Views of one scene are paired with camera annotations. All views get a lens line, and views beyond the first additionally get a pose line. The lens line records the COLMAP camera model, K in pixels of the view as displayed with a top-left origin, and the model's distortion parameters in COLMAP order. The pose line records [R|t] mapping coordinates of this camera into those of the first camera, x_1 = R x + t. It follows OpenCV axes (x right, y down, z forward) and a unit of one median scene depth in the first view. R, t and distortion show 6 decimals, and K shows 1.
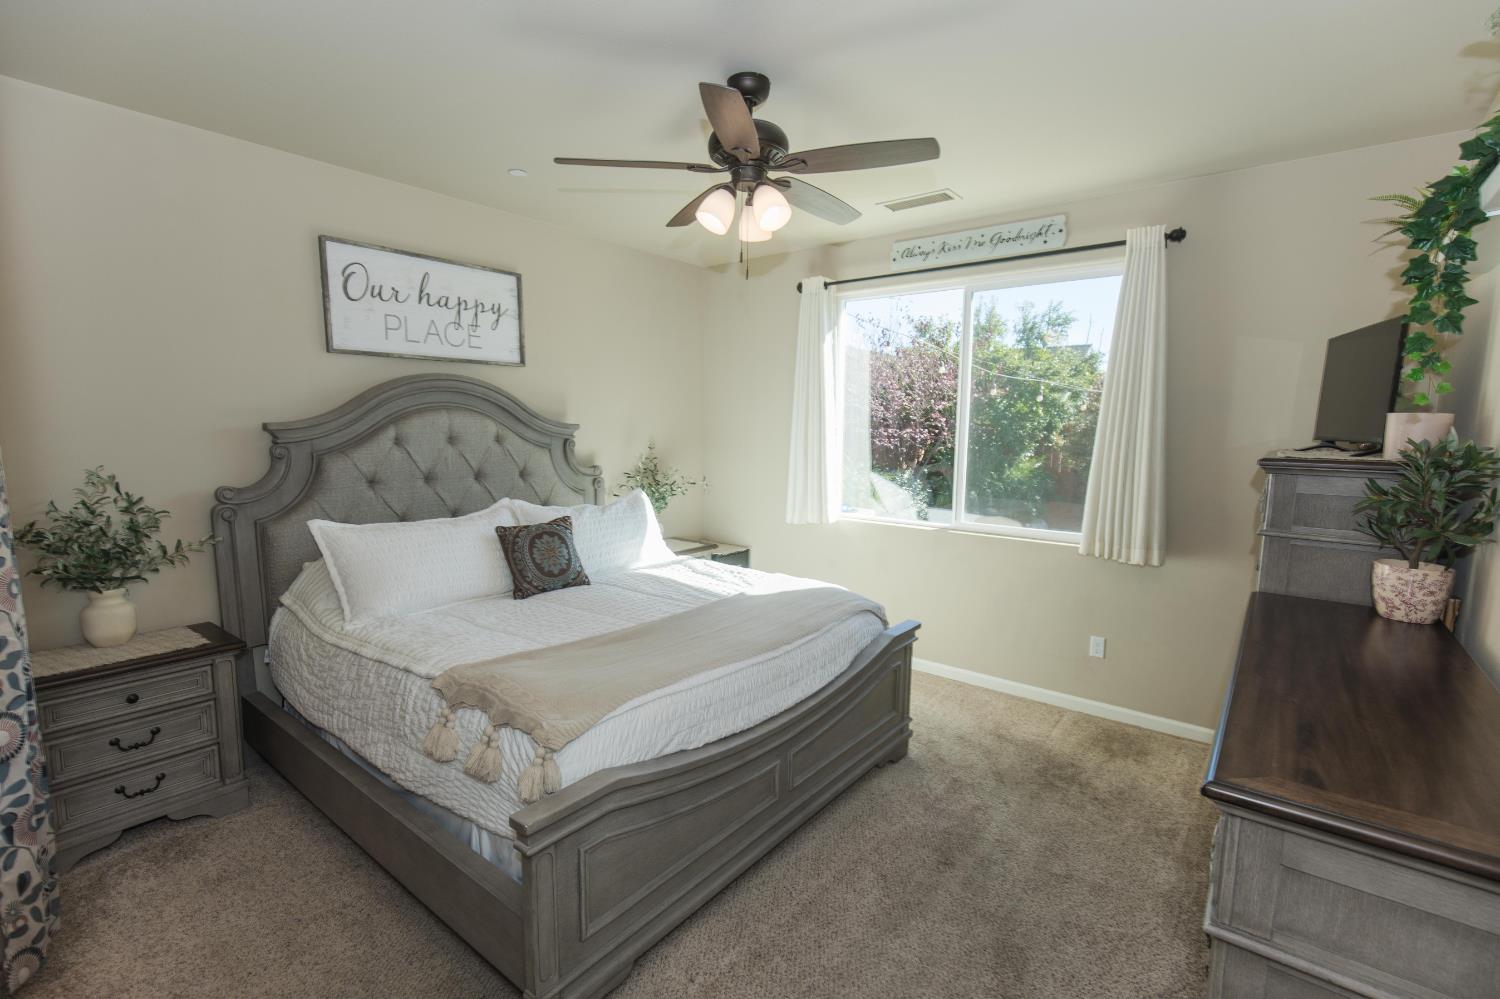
lens RADIAL K [[691.6, 0, 755.5], [0, 691.6, 507.7], [0, 0, 1]] dist [0.002996, -0.000032]
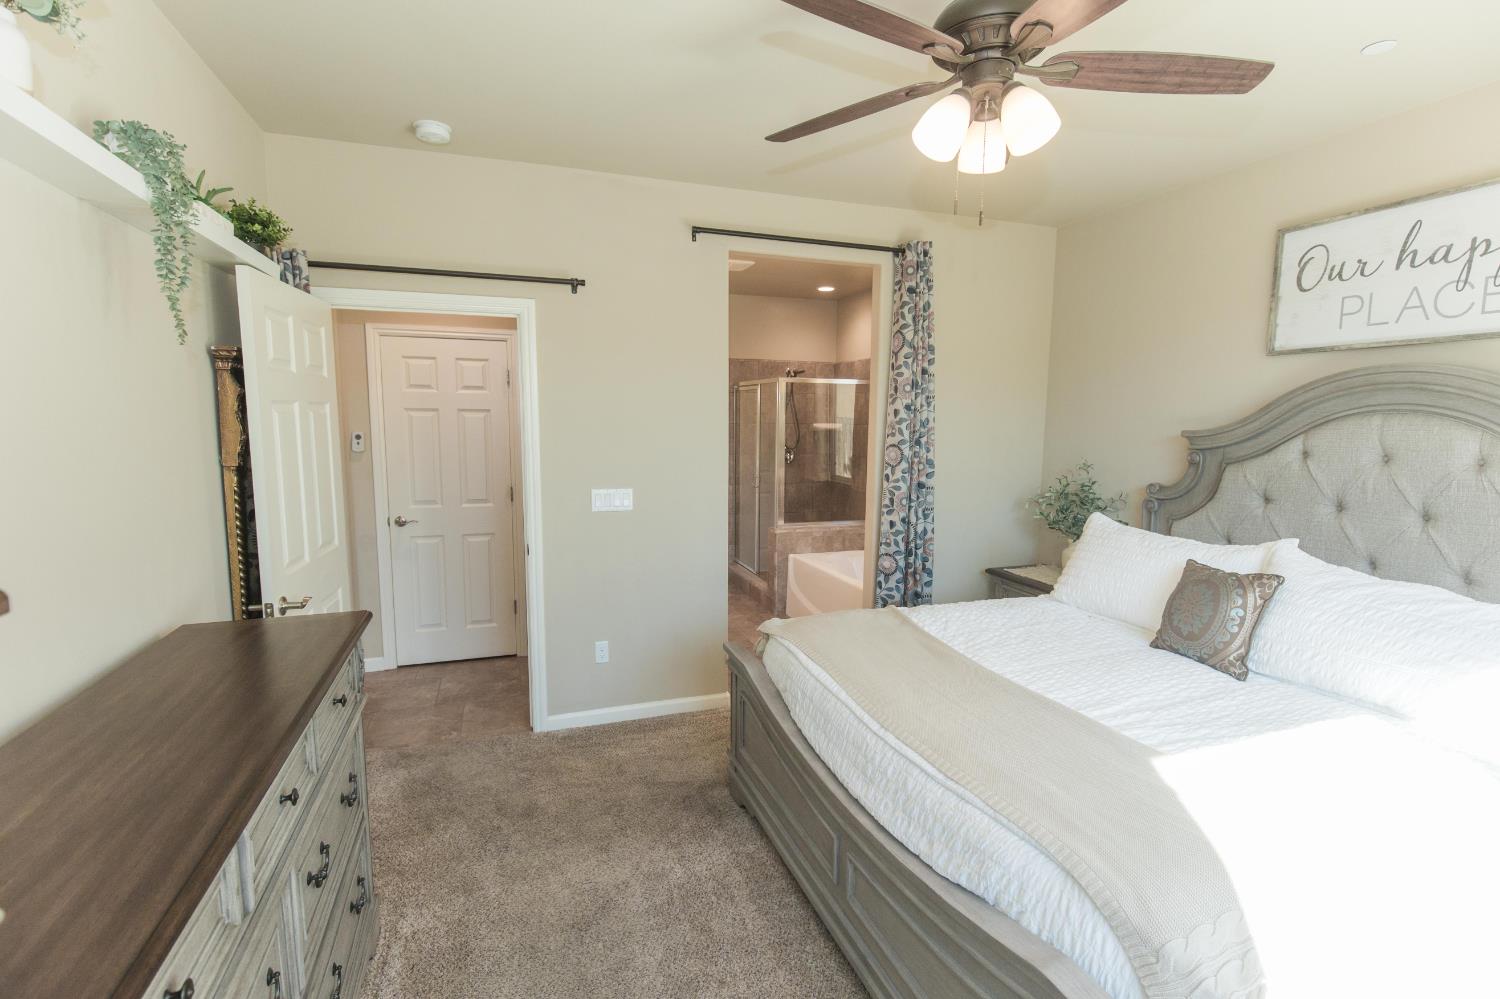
lens RADIAL K [[691.6, 0, 755.5], [0, 691.6, 507.7], [0, 0, 1]] dist [0.002996, -0.000032]
pose [[-0.516665, 0.108589, -0.849274, 0.528907], [-0.103475, 0.976735, 0.187836, -0.122020], [0.849912, 0.184927, -0.493408, 0.865905]]
